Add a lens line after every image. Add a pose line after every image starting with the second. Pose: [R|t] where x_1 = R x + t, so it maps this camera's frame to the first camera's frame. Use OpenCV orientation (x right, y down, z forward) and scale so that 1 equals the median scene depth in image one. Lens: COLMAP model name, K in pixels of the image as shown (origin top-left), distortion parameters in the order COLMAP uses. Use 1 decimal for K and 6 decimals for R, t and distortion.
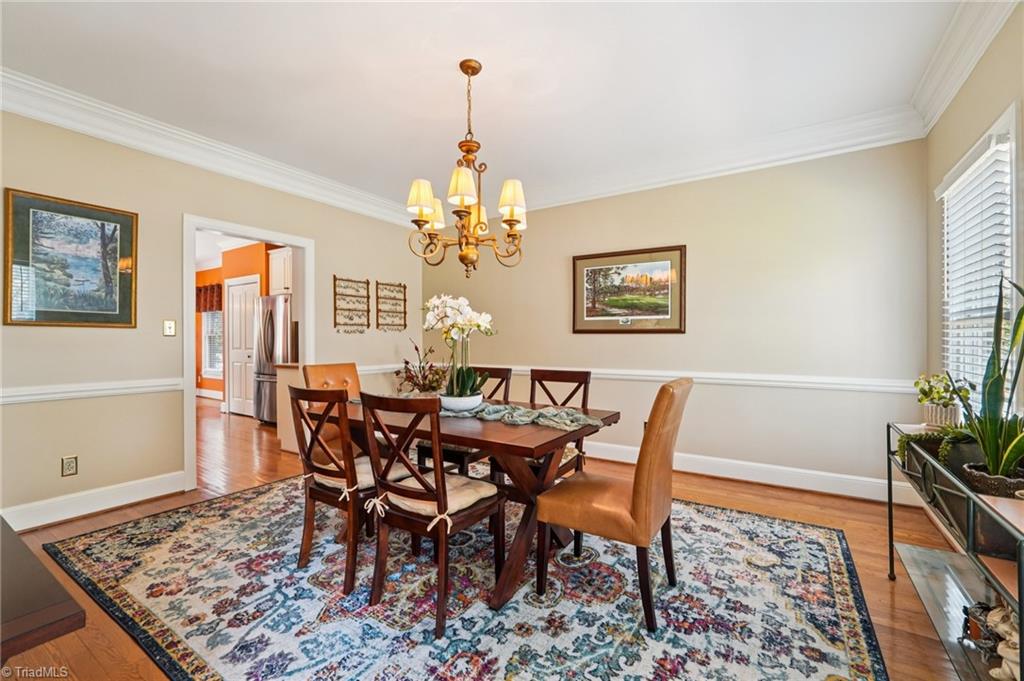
lens RADIAL K [[432.8, 0, 513.2], [0, 432.8, 335.9], [0, 0, 1]] dist [-0.012636, 0.004796]
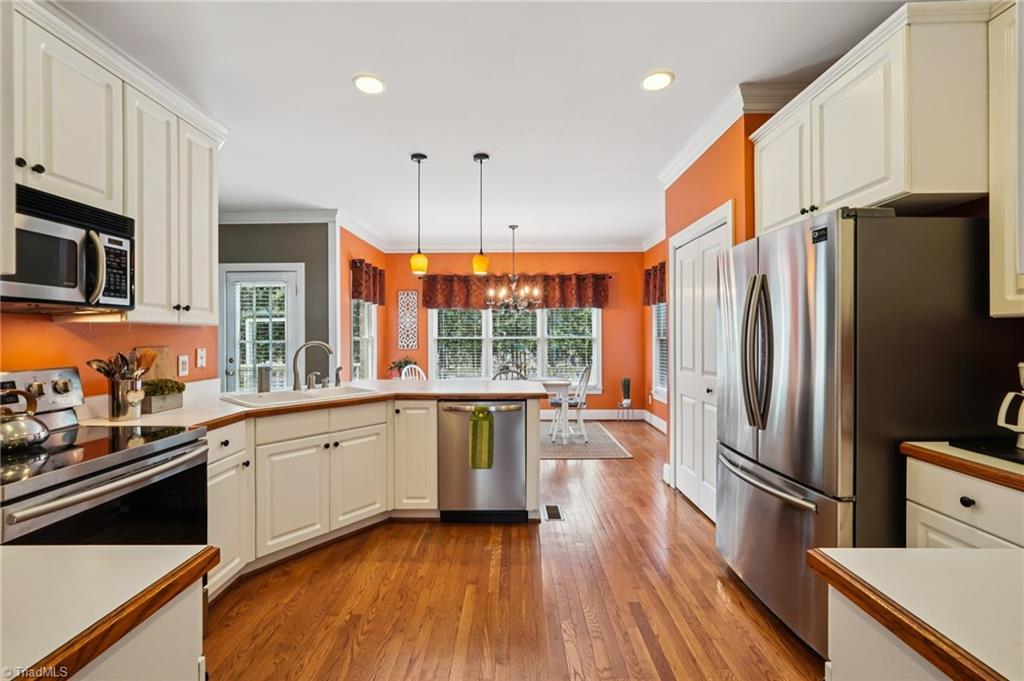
lens RADIAL K [[432.8, 0, 513.2], [0, 432.8, 335.9], [0, 0, 1]] dist [-0.012636, 0.004796]
pose [[0.531360, 0.002023, -0.847144, -0.416445], [-0.002190, 0.999997, 0.001015, -0.012554], [0.847143, 0.001316, 0.531363, 0.720934]]
